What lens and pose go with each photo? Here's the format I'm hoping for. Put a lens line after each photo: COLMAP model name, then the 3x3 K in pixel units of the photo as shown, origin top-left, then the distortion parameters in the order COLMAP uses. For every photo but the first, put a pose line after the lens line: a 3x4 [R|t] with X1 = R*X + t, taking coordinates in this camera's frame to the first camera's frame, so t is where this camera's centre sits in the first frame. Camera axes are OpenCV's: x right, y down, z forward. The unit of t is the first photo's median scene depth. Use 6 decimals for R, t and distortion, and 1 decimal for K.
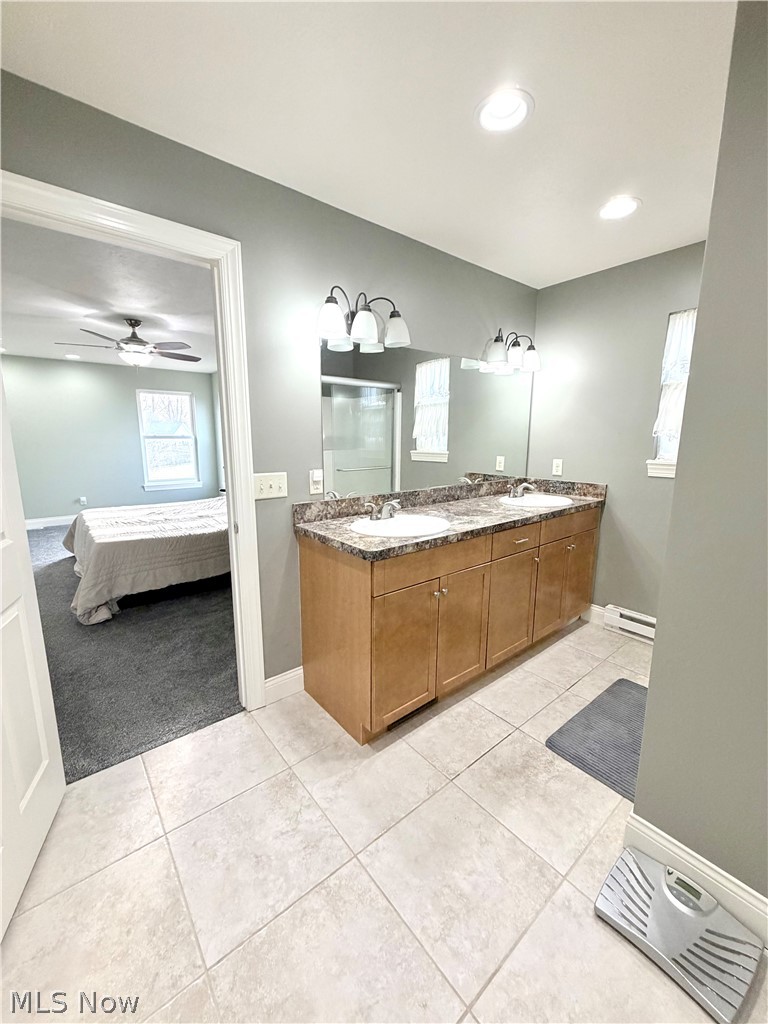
lens RADIAL K [[408.0, 0, 385.7], [0, 408.0, 512.9], [0, 0, 1]] dist [-0.002473, 0.000691]
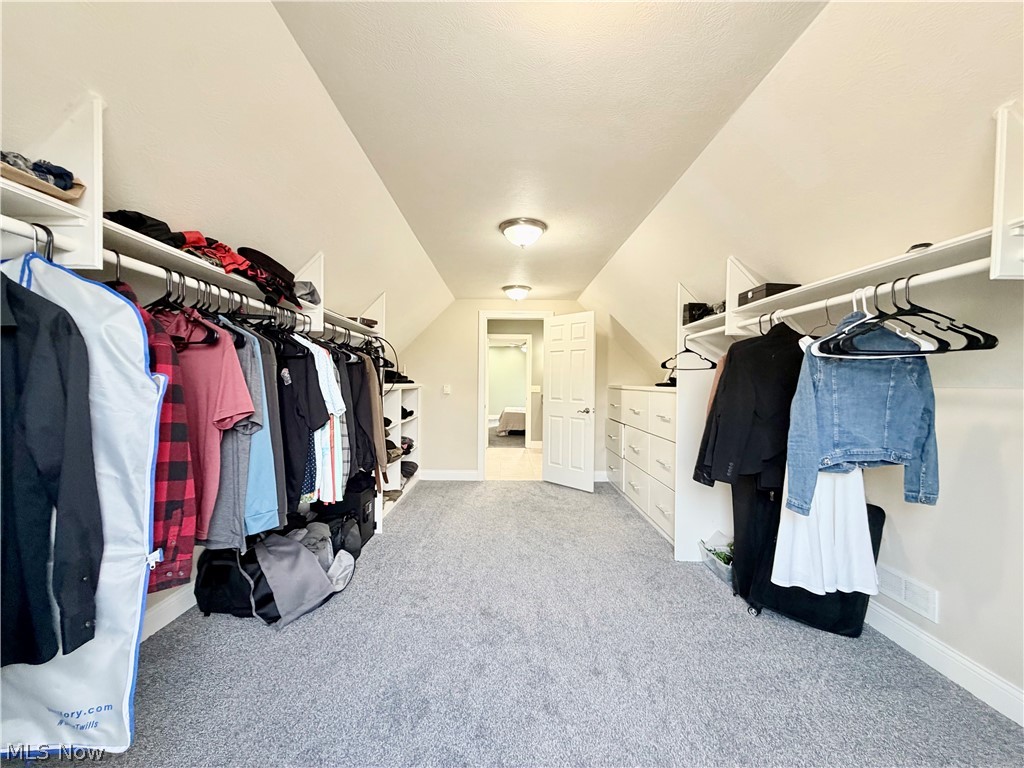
lens RADIAL K [[408.0, 0, 512.4], [0, 408.0, 385.4], [0, 0, 1]] dist [-0.002473, 0.000691]
pose [[0.782237, 0.002016, -0.622978, 2.058997], [-0.114422, 0.983448, -0.140491, 0.493992], [0.612383, 0.181180, 0.769520, -2.254167]]
